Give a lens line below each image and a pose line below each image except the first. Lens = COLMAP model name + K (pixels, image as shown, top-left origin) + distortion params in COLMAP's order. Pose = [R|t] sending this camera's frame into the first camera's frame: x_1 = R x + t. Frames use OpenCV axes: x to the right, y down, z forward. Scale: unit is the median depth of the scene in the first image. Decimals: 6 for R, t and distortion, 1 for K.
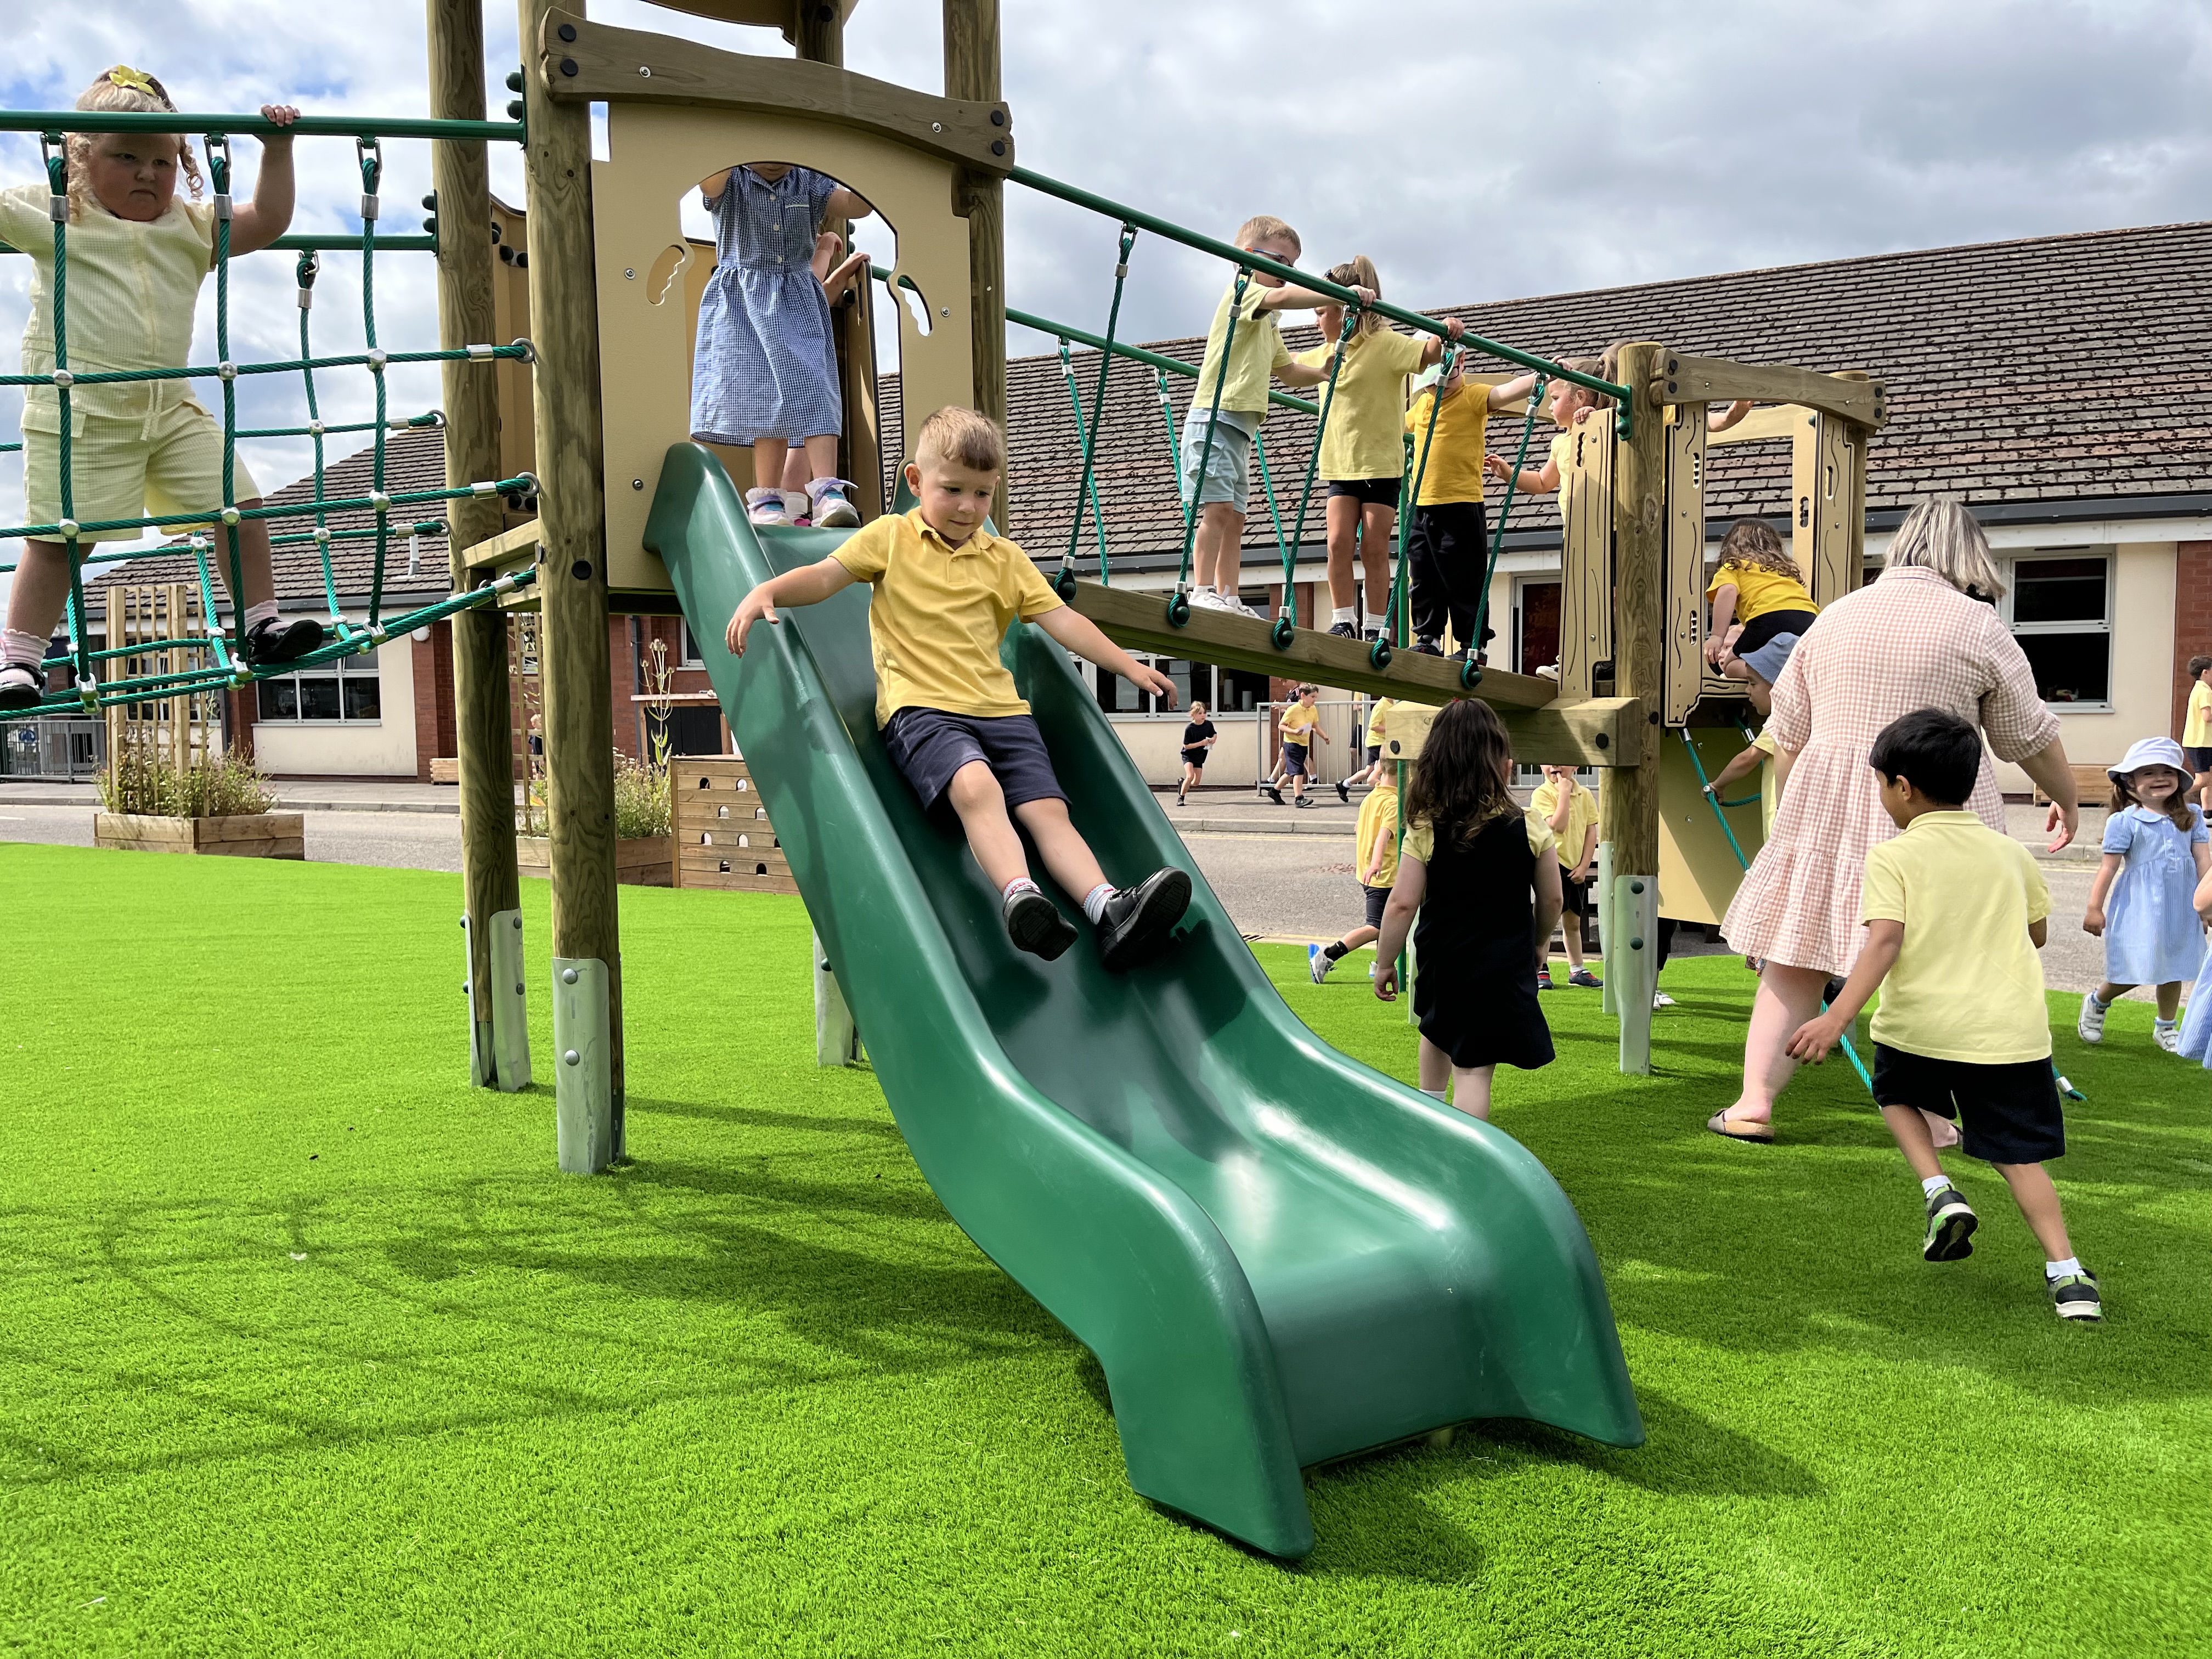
lens RADIAL K [[1680.1, 0, 1102.7], [0, 1680.1, 836.9], [0, 0, 1]] dist [0.072399, -0.114018]
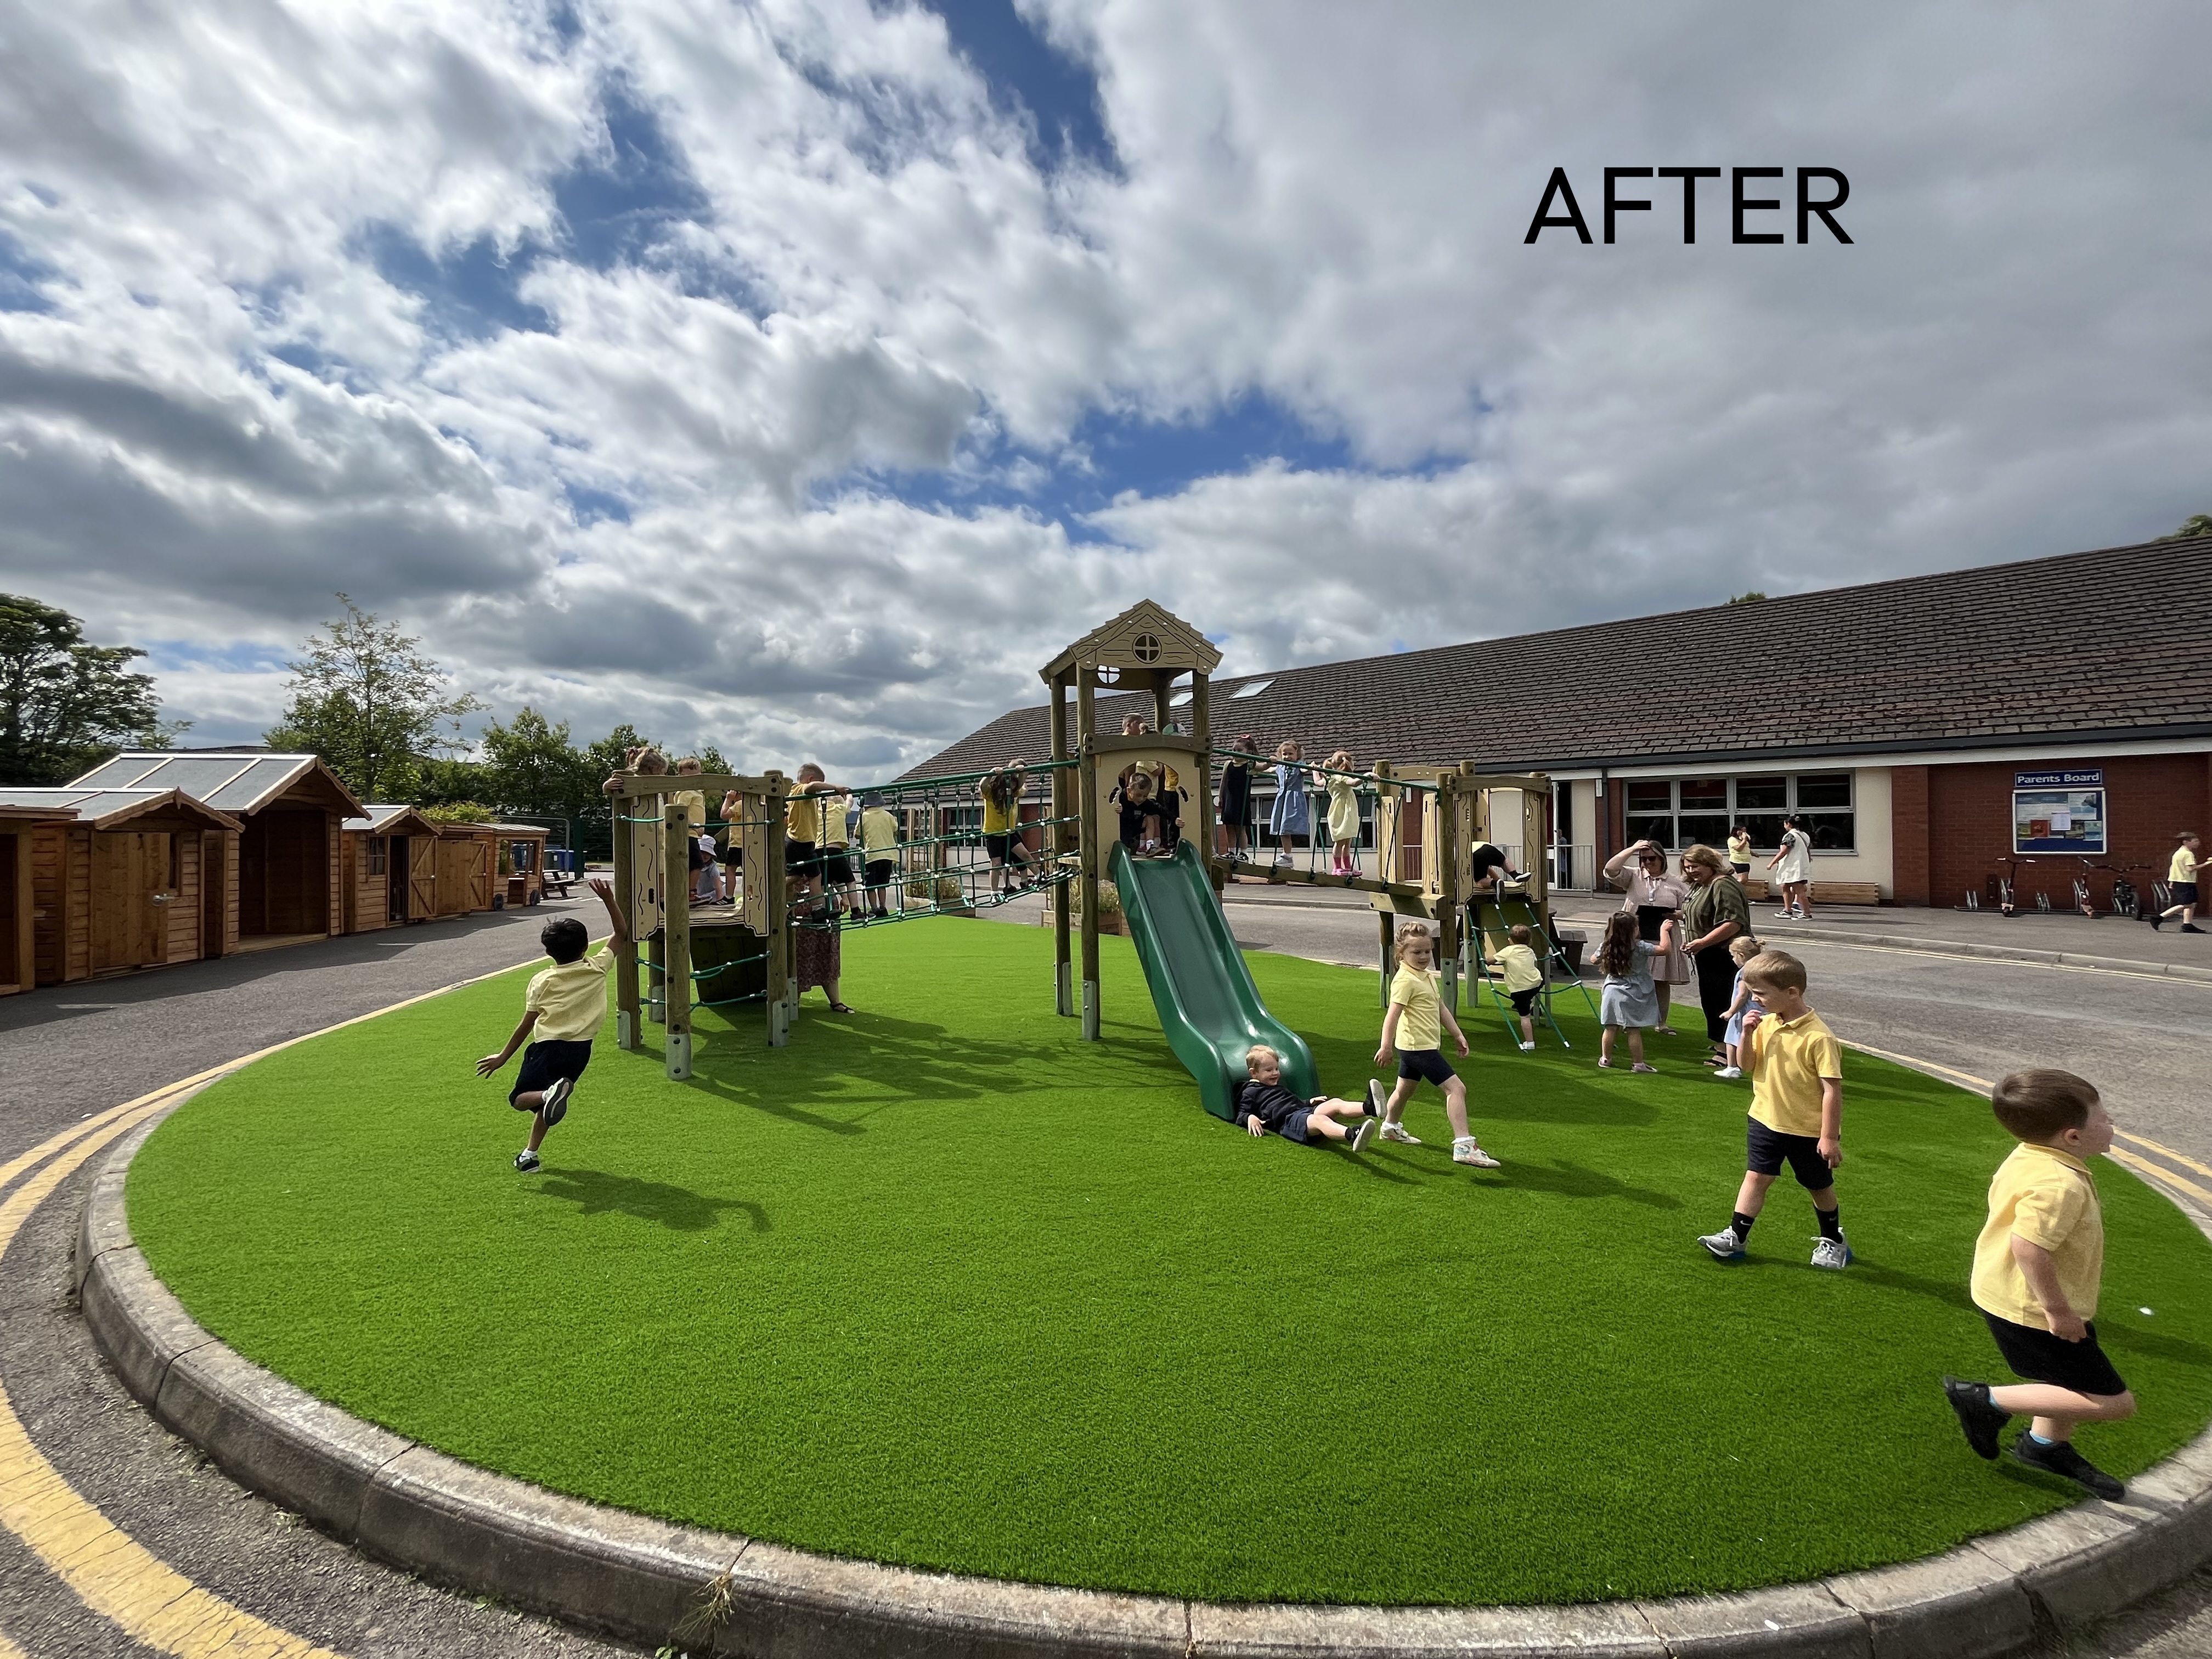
lens RADIAL K [[899.2, 0, 1109.8], [0, 899.2, 820.4], [0, 0, 1]] dist [-0.013951, -0.000070]
pose [[0.965167, -0.006063, -0.261564, 0.169551], [-0.013982, 0.997108, -0.074705, -0.088458], [0.261260, 0.075760, 0.962291, -0.610353]]
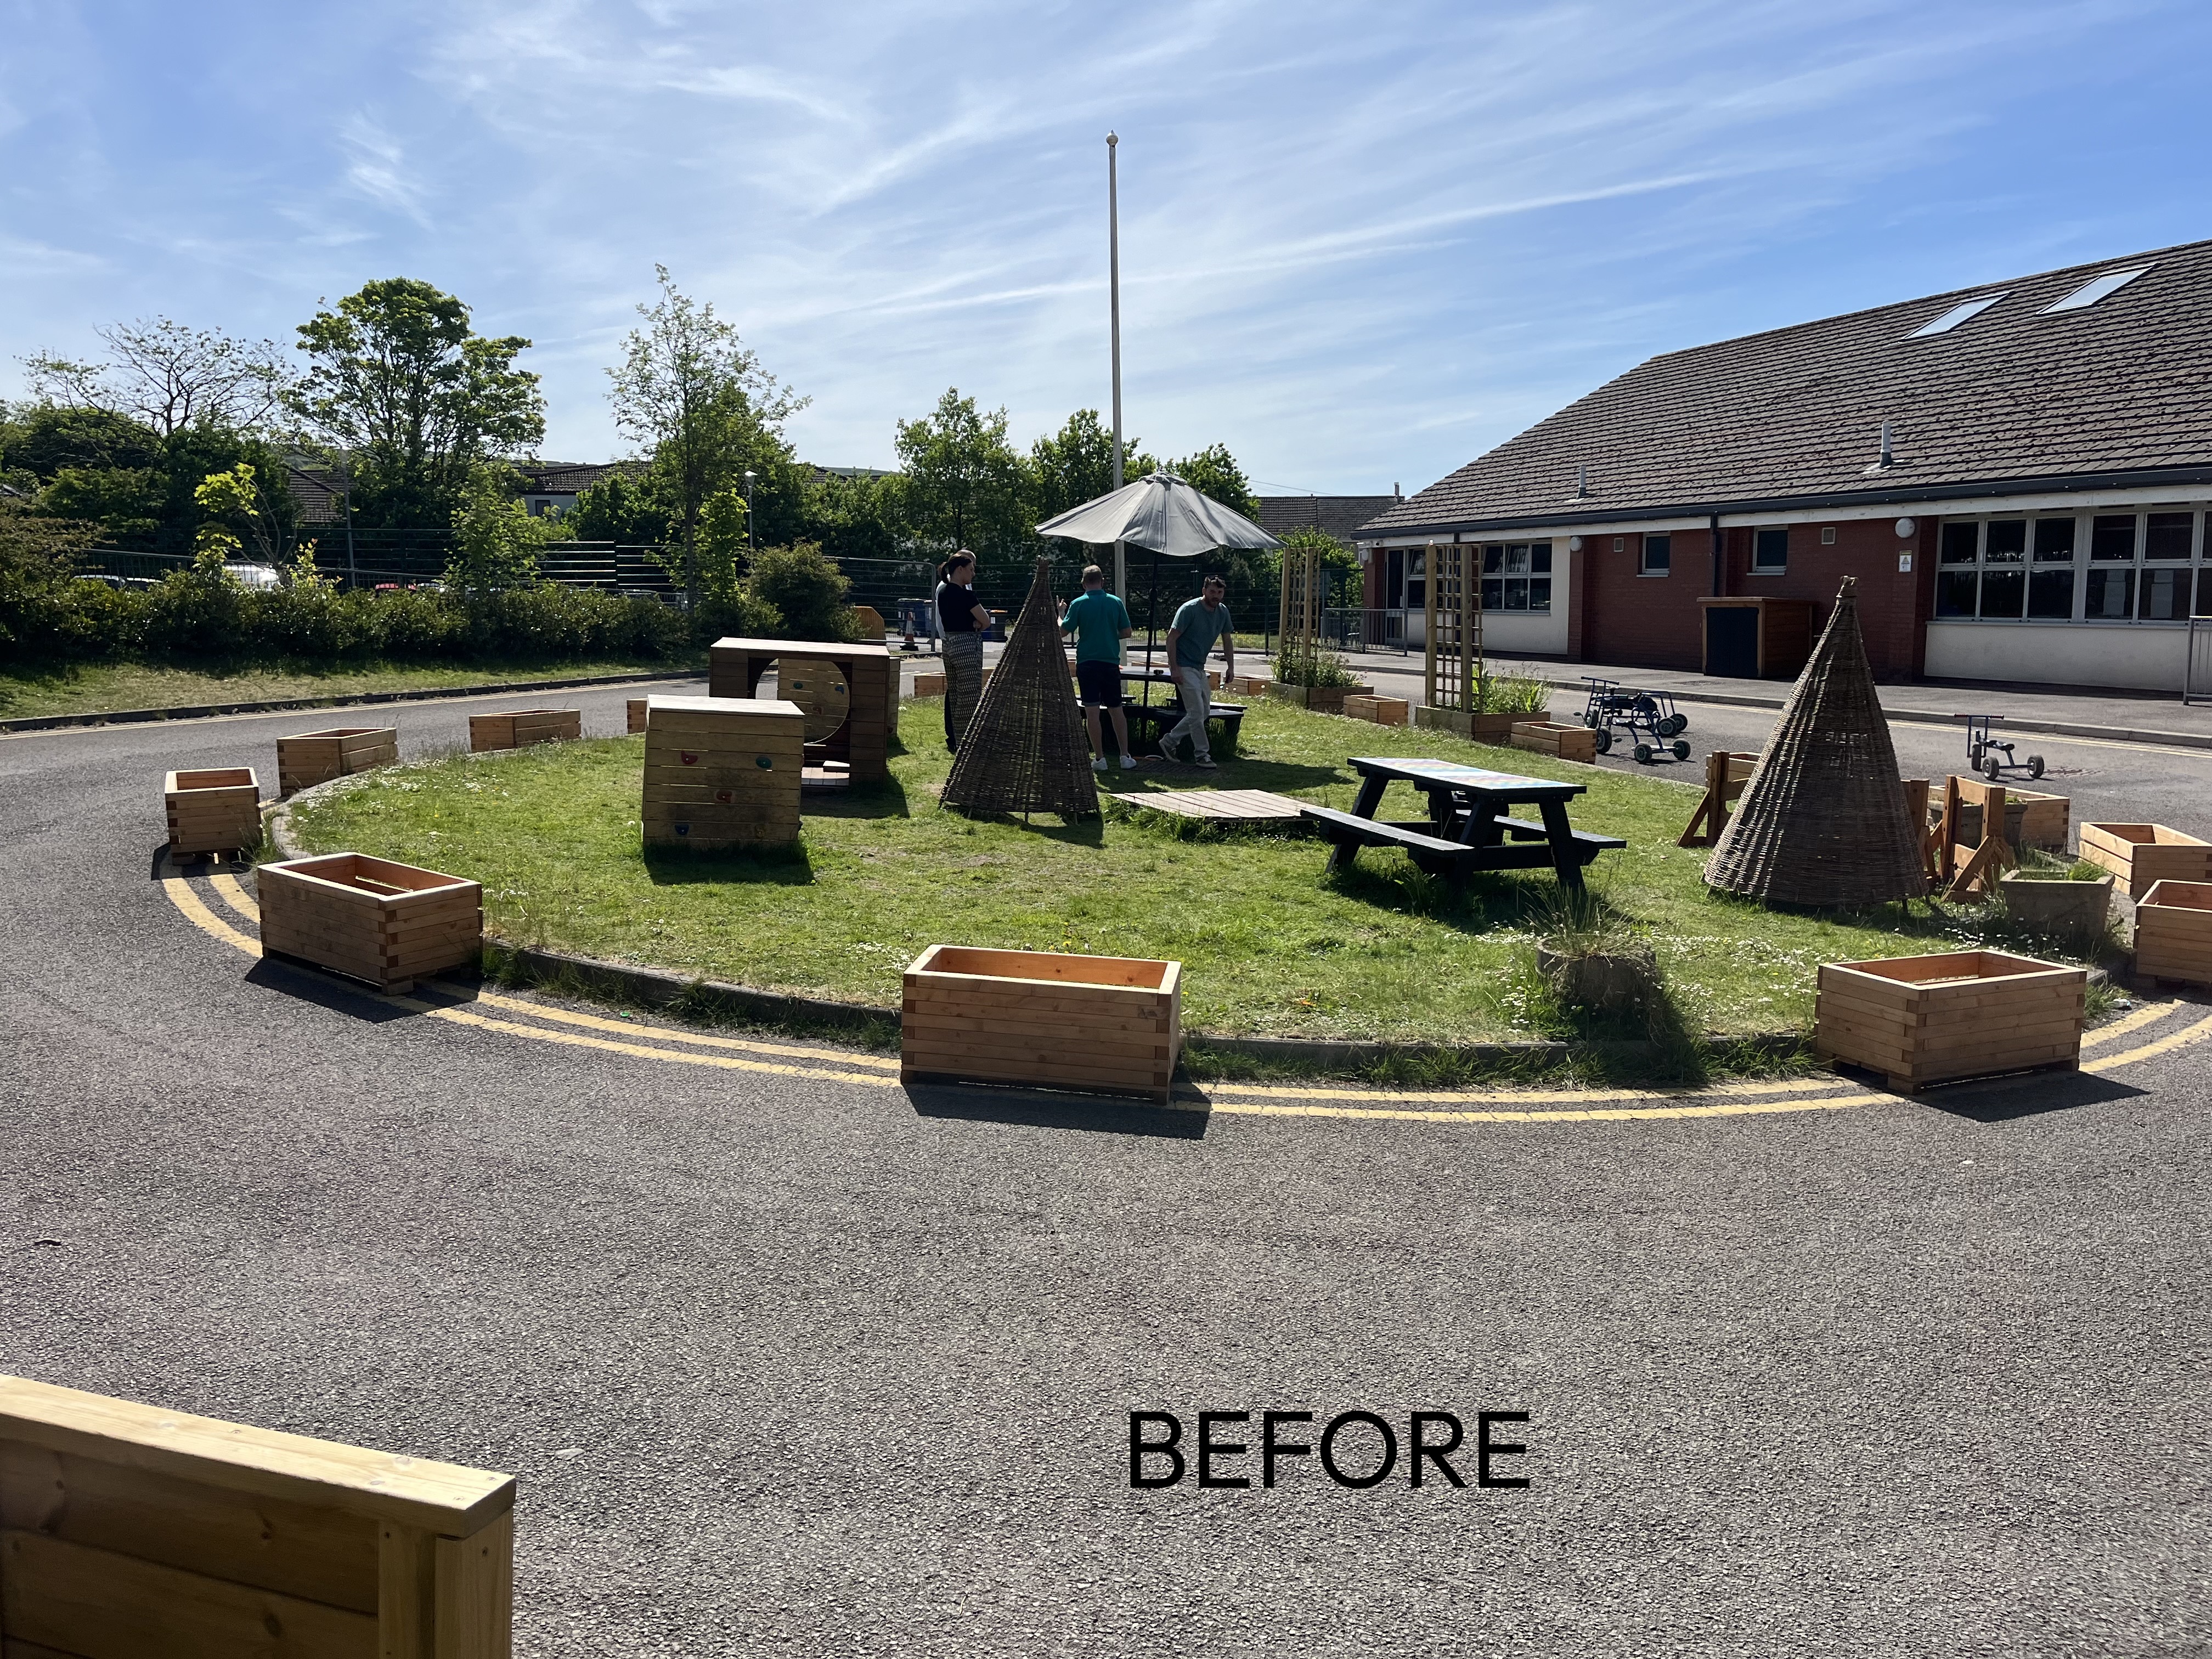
lens RADIAL K [[1680.1, 0, 1102.7], [0, 1680.1, 836.9], [0, 0, 1]] dist [0.072399, -0.114018]
pose [[0.697435, 0.109375, -0.708253, 1.488867], [-0.049921, 0.993299, 0.104236, -0.071226], [0.714908, -0.037341, 0.698221, -0.924274]]
